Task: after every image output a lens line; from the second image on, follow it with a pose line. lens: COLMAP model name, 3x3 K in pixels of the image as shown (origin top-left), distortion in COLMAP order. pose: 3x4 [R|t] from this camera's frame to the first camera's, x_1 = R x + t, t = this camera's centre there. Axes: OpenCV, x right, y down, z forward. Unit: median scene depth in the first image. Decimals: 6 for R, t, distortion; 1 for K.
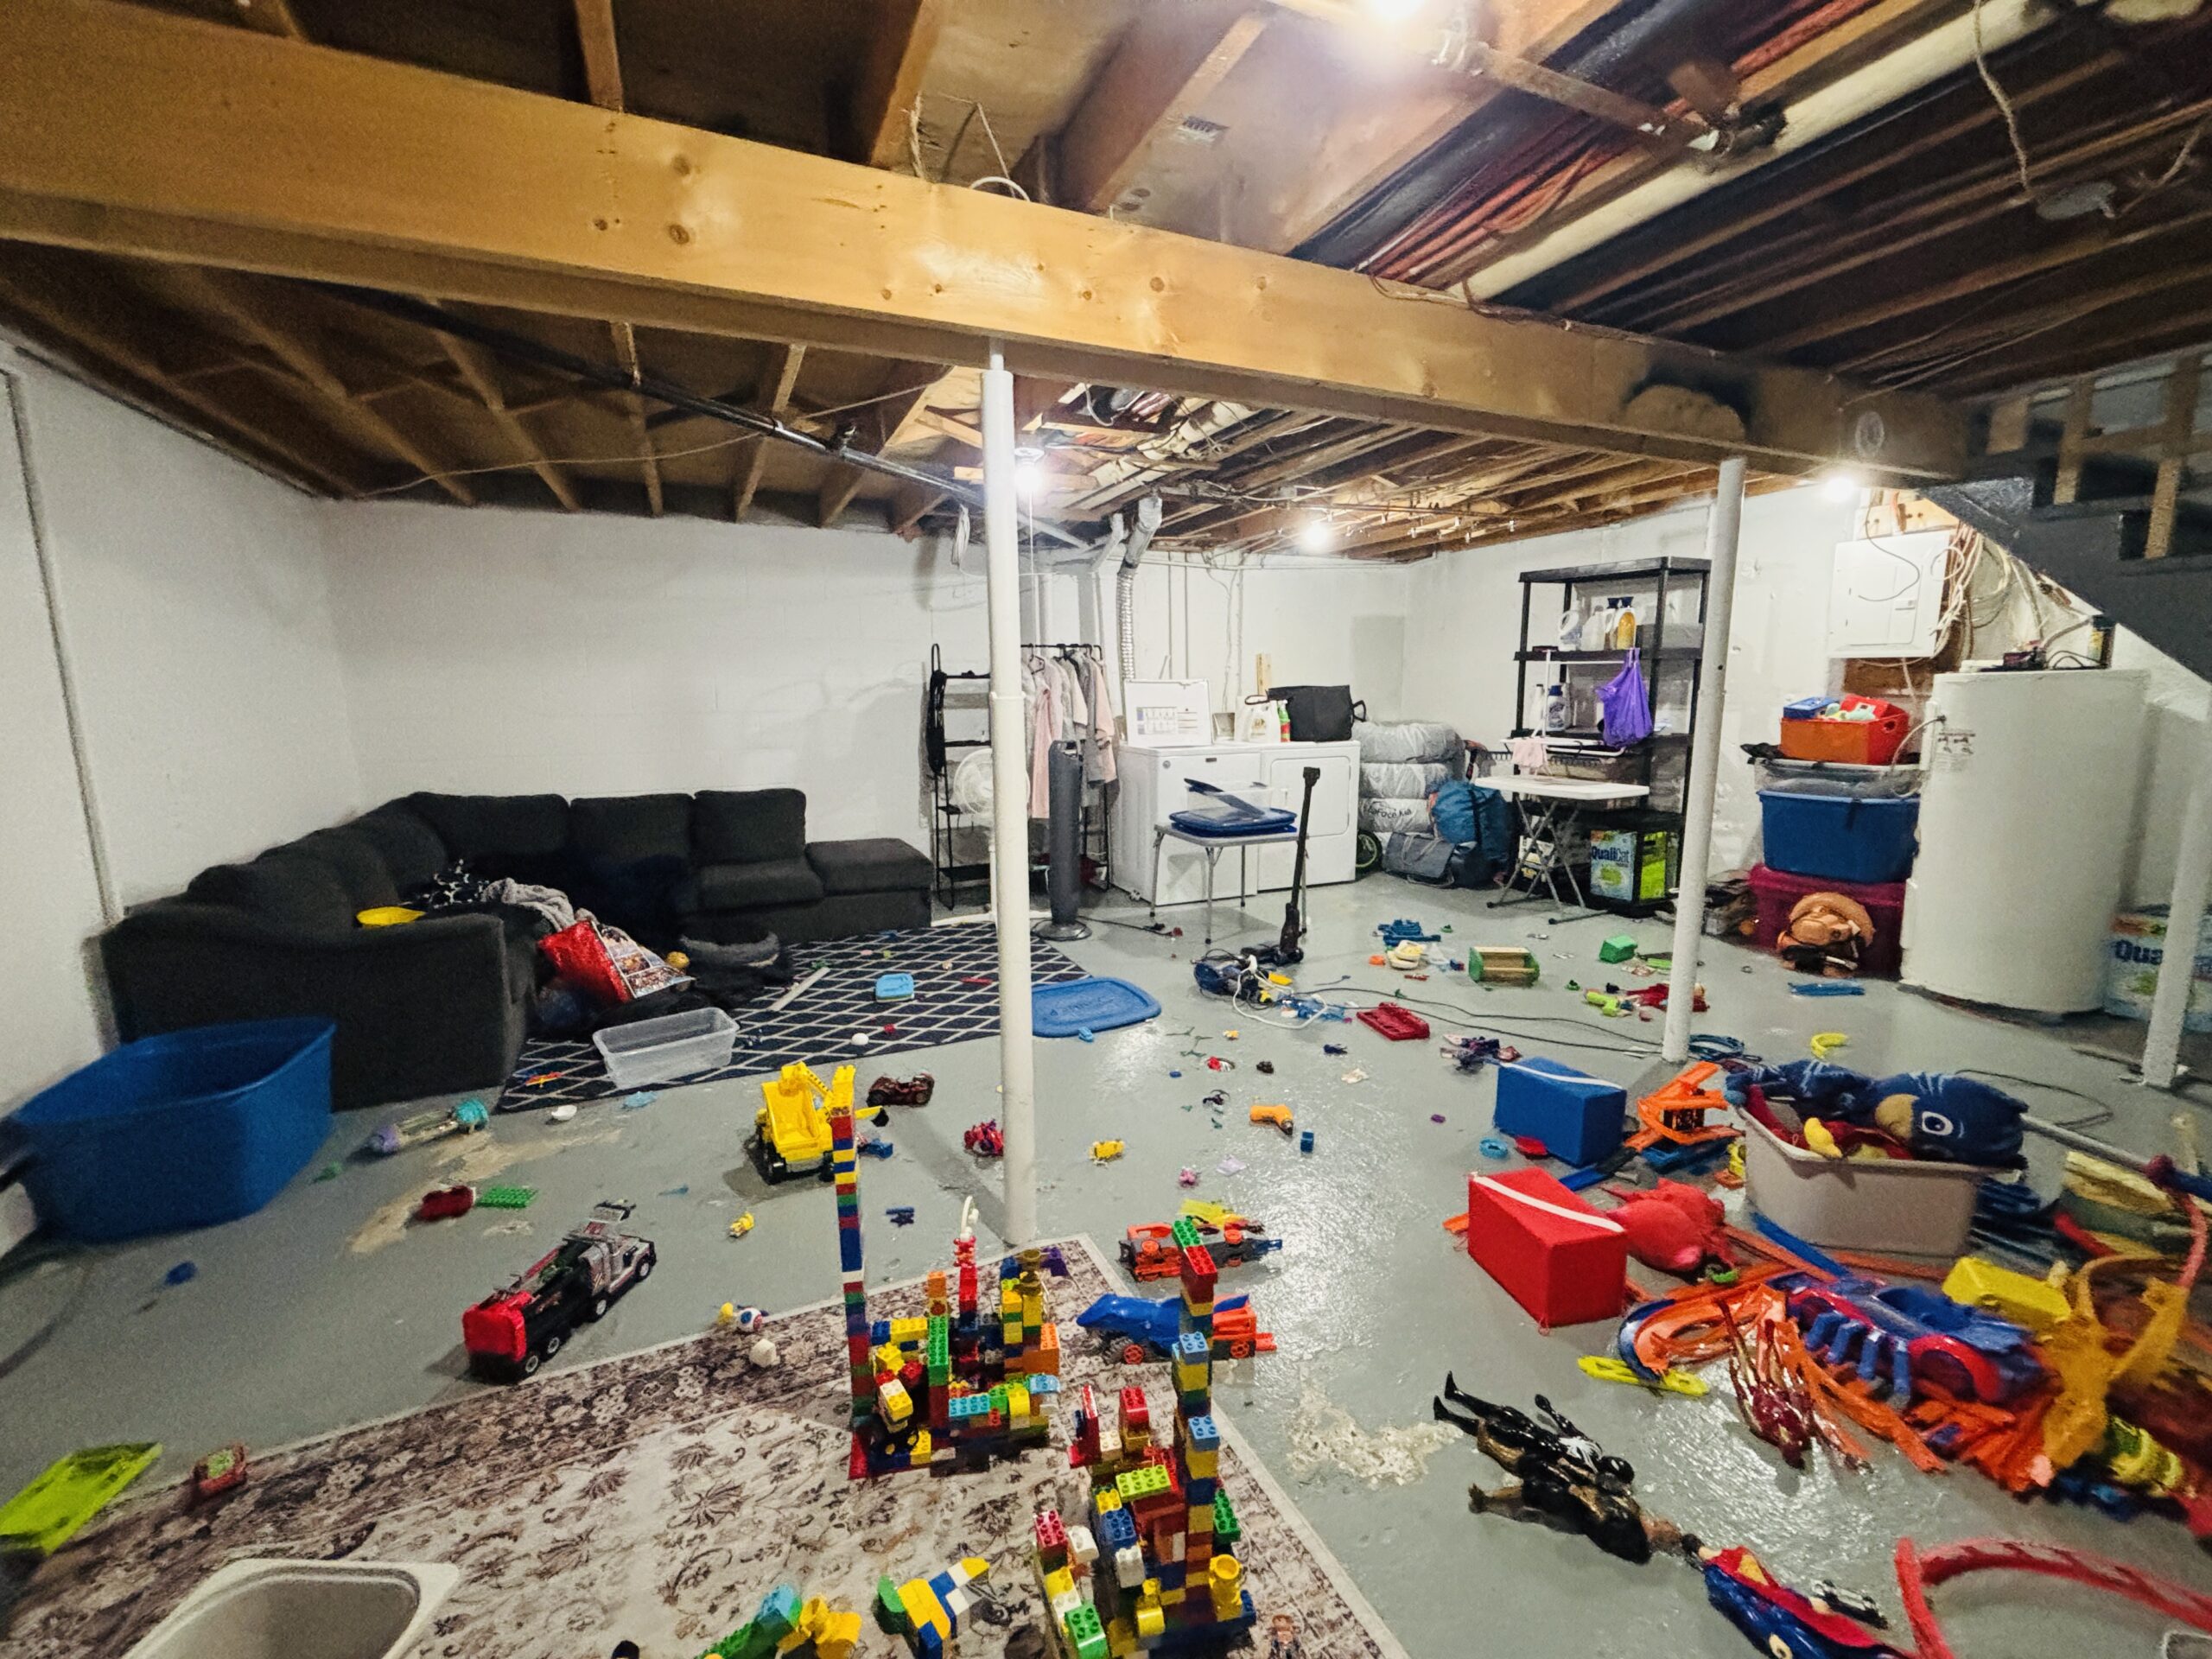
lens RADIAL K [[889.7, 0, 1101.1], [0, 889.7, 823.2], [0, 0, 1]] dist [0.010444, -0.000349]
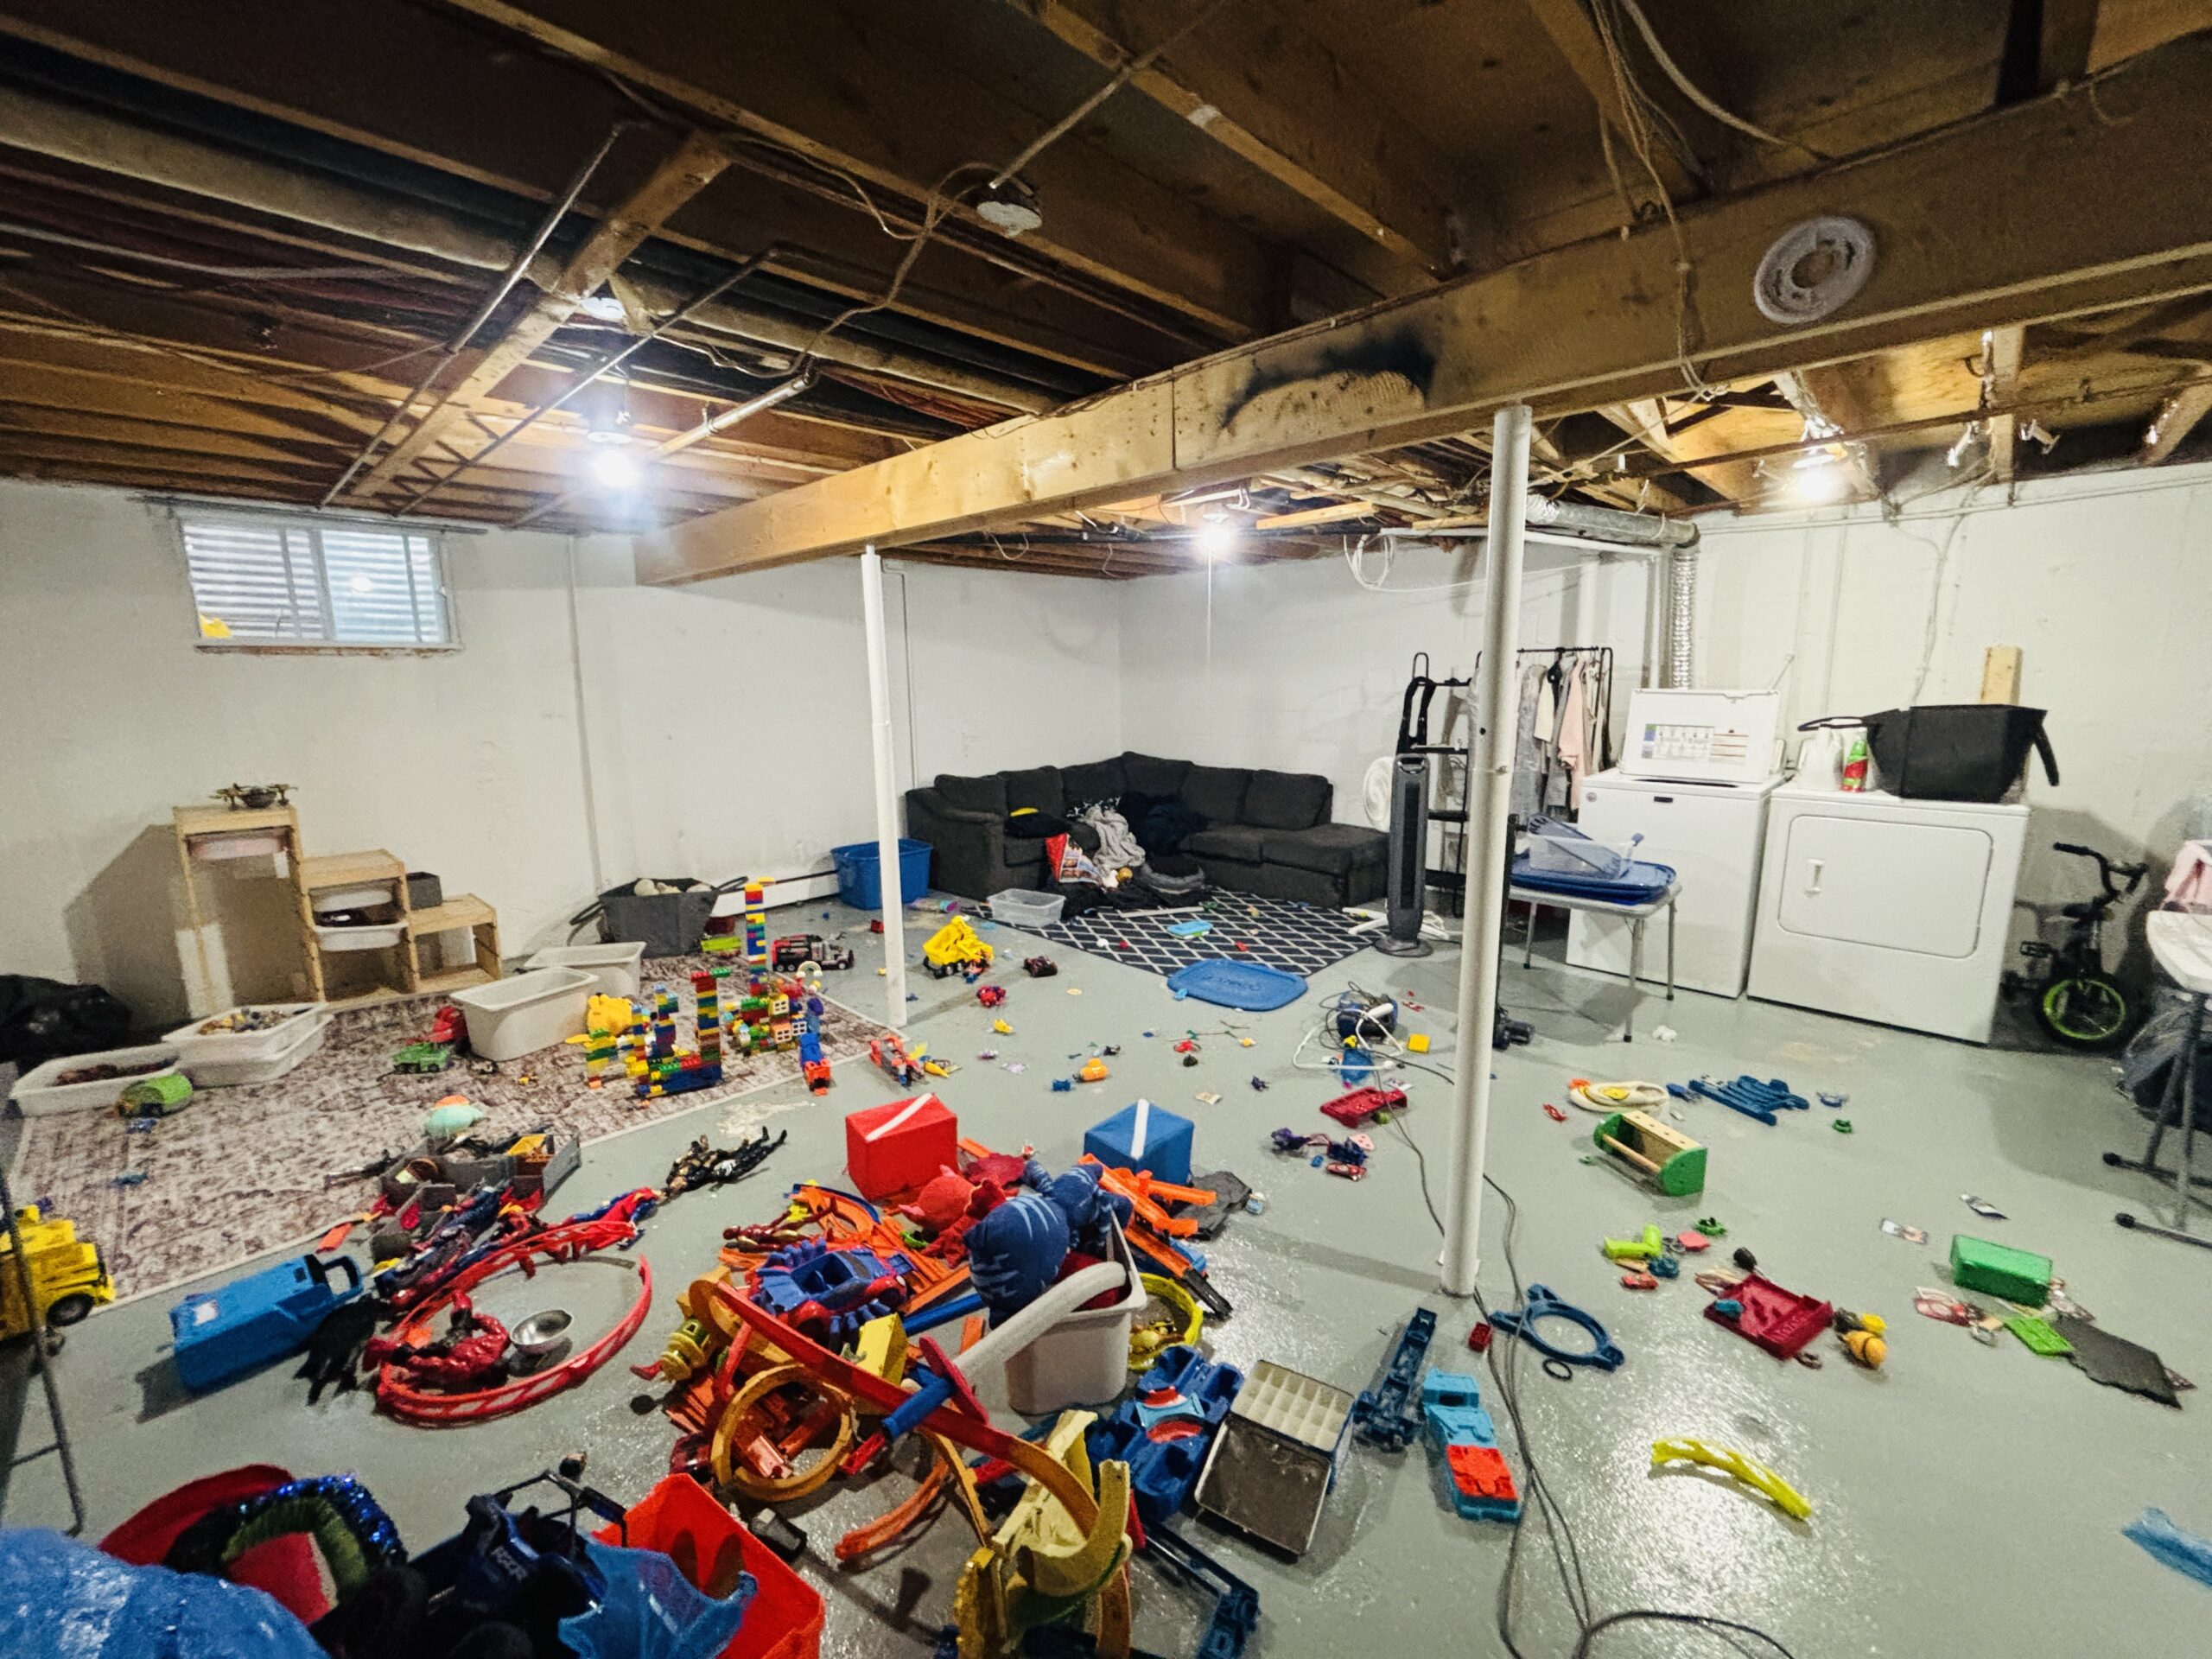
lens RADIAL K [[889.7, 0, 1101.5], [0, 889.7, 831.5], [0, 0, 1]] dist [0.010444, -0.000349]
pose [[0.360973, 0.164110, -0.918023, 0.767457], [-0.132077, 0.983469, 0.123875, -0.087050], [0.923176, 0.076534, 0.376681, 0.322165]]
